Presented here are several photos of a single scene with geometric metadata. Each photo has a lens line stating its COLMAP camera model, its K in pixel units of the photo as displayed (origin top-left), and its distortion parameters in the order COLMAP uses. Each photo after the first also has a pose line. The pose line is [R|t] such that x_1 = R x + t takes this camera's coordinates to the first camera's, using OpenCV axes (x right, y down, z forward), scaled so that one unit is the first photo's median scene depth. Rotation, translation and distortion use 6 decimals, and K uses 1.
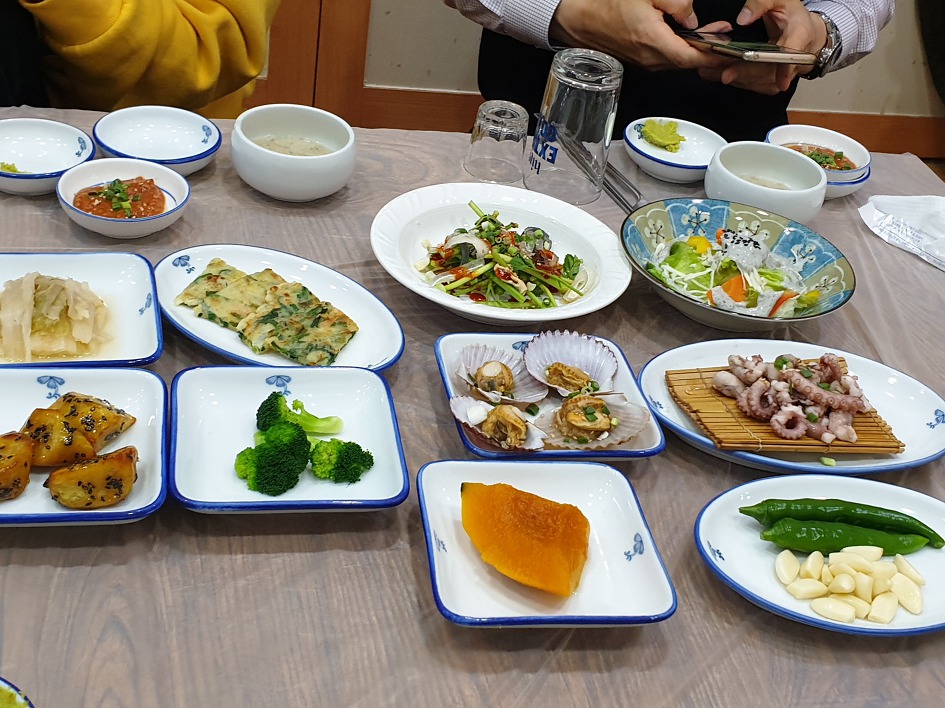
lens RADIAL K [[1369.3, 0, 472.5], [0, 1369.3, 354.0], [0, 0, 1]] dist [0.320719, -1.479337]
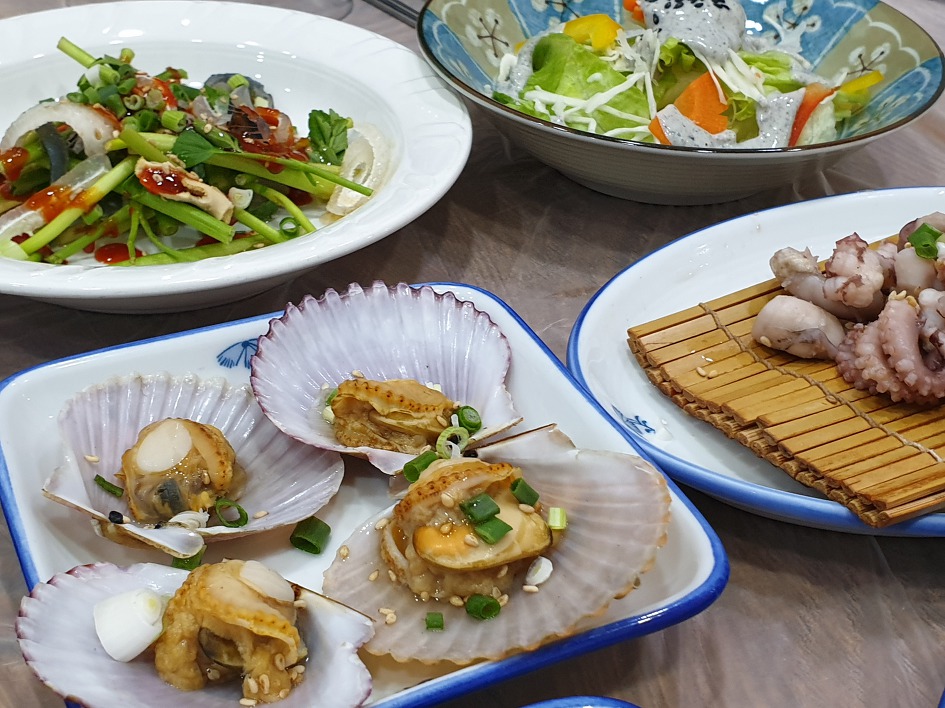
lens RADIAL K [[1369.3, 0, 472.5], [0, 1369.3, 354.0], [0, 0, 1]] dist [0.320719, -1.479337]
pose [[0.961906, -0.233088, 0.142850, 0.043727], [0.227830, 0.972292, 0.052353, -0.011649], [-0.151094, -0.017813, 0.988359, 0.654179]]
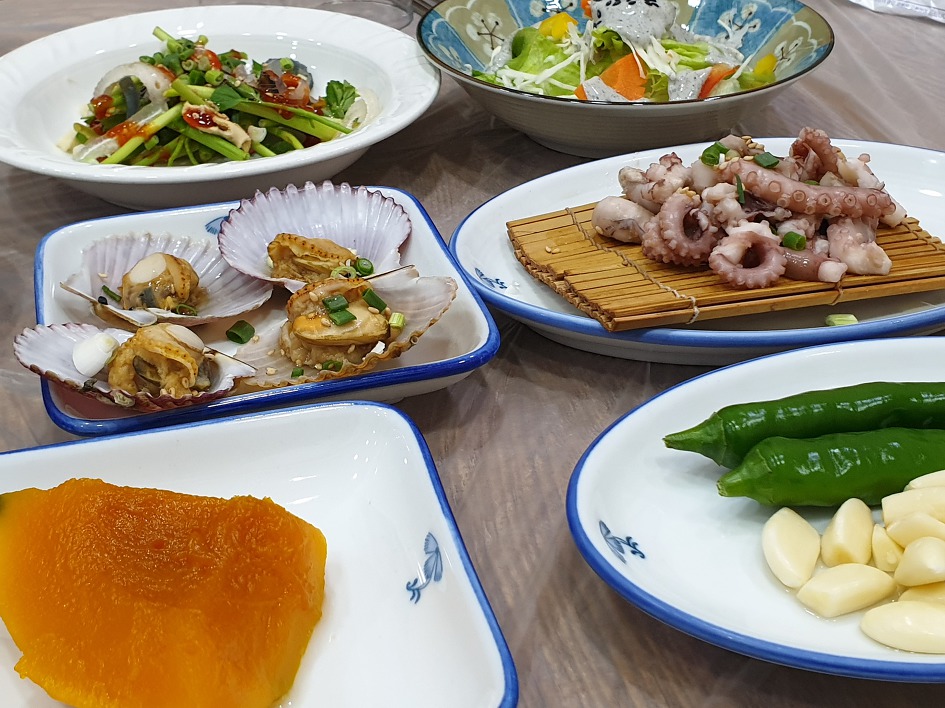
lens RADIAL K [[1369.3, 0, 472.5], [0, 1369.3, 354.0], [0, 0, 1]] dist [0.320719, -1.479337]
pose [[0.982630, -0.185487, -0.005725, 0.126671], [0.185155, 0.982015, -0.036942, 0.081651], [0.012474, 0.035240, 0.999301, 0.501978]]
